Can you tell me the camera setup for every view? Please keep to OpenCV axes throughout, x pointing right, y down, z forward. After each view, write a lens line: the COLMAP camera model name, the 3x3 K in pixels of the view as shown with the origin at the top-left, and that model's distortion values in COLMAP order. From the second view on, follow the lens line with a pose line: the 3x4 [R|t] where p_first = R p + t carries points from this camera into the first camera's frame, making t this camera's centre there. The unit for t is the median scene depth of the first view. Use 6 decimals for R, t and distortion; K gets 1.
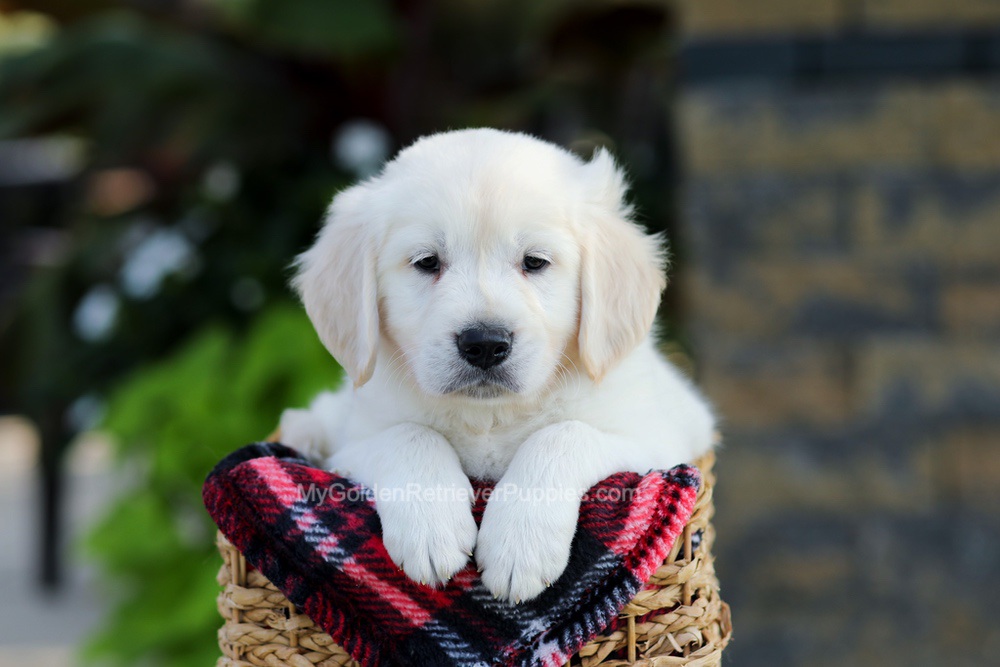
lens RADIAL K [[2976.5, 0, 497.1], [0, 2976.5, 328.0], [0, 0, 1]] dist [0.148335, 0.000000]
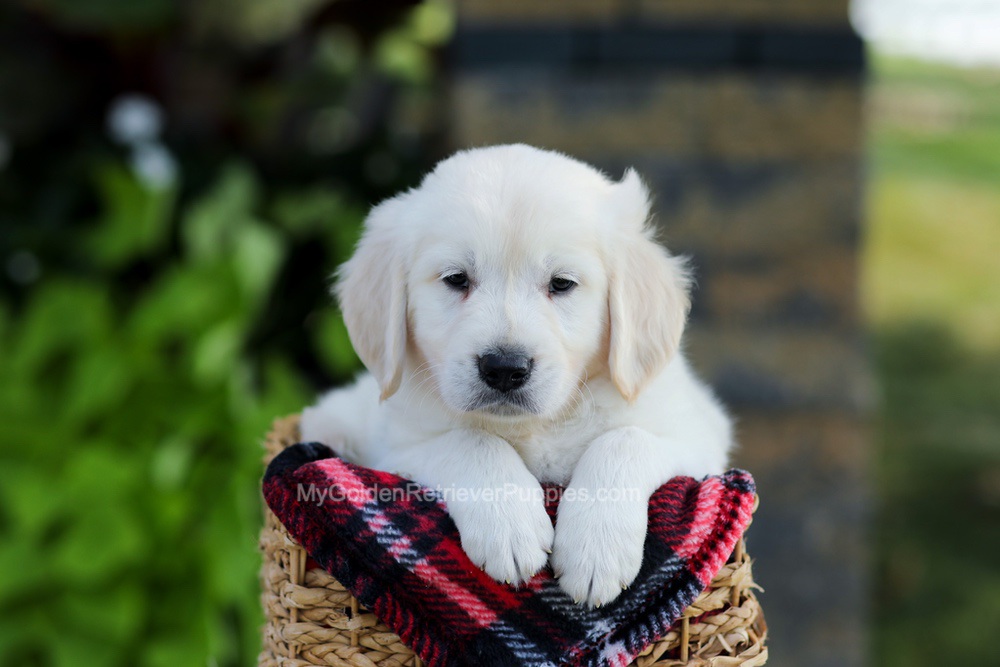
lens RADIAL K [[2976.5, 0, 520.4], [0, 2976.5, 314.4], [0, 0, 1]] dist [0.148335, 0.000000]
pose [[0.987684, 0.019021, 0.155301, -0.174269], [-0.020377, 0.999767, 0.007139, -0.014214], [-0.155129, -0.010216, 0.987841, -0.008413]]
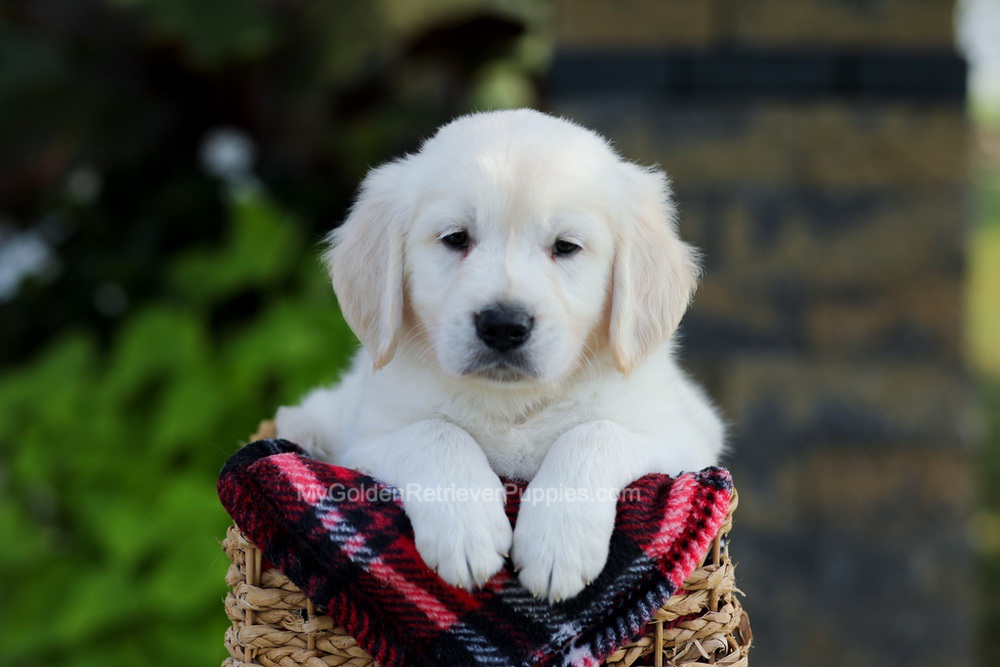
lens RADIAL K [[2976.5, 0, 510.0], [0, 2976.5, 305.2], [0, 0, 1]] dist [0.148335, 0.000000]
pose [[0.995824, 0.020102, 0.089057, -0.093571], [-0.018731, 0.999693, -0.016205, 0.009741], [-0.089355, 0.014469, 0.995895, 0.028090]]
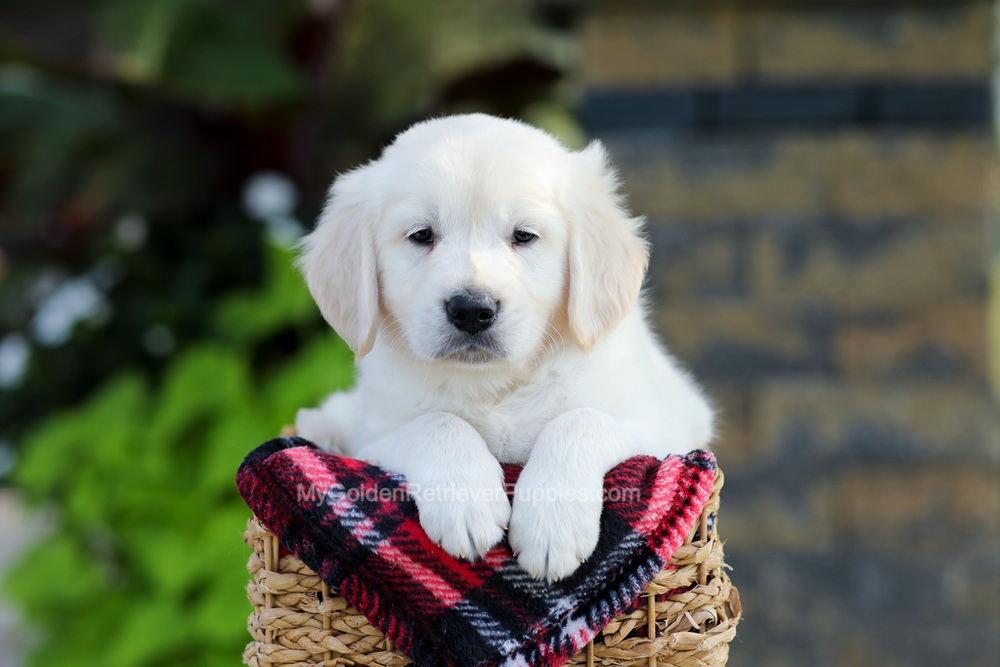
lens RADIAL K [[2976.5, 0, 517.9], [0, 2976.5, 308.7], [0, 0, 1]] dist [0.148335, 0.000000]
pose [[0.997636, -0.004456, 0.068572, -0.073408], [0.006876, 0.999360, -0.035102, 0.032763], [-0.068372, 0.035490, 0.997028, -0.043797]]
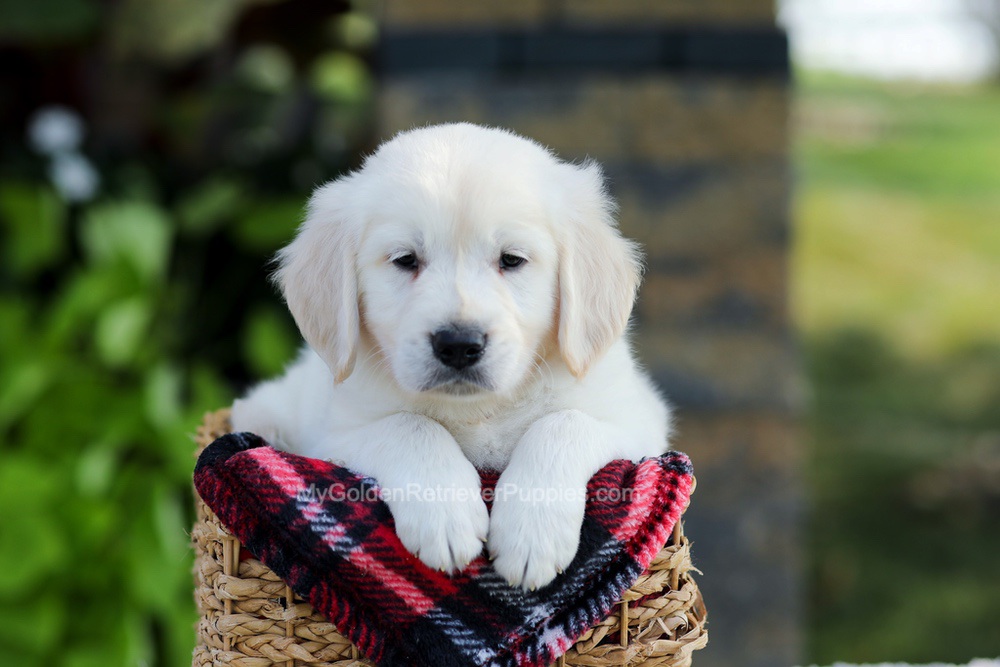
lens RADIAL K [[2976.5, 0, 506.4], [0, 2976.5, 327.3], [0, 0, 1]] dist [0.148335, 0.000000]
pose [[0.984622, 0.002529, 0.174681, -0.173940], [-0.003249, 0.999987, 0.003836, -0.000789], [-0.174669, -0.004345, 0.984618, 0.003745]]
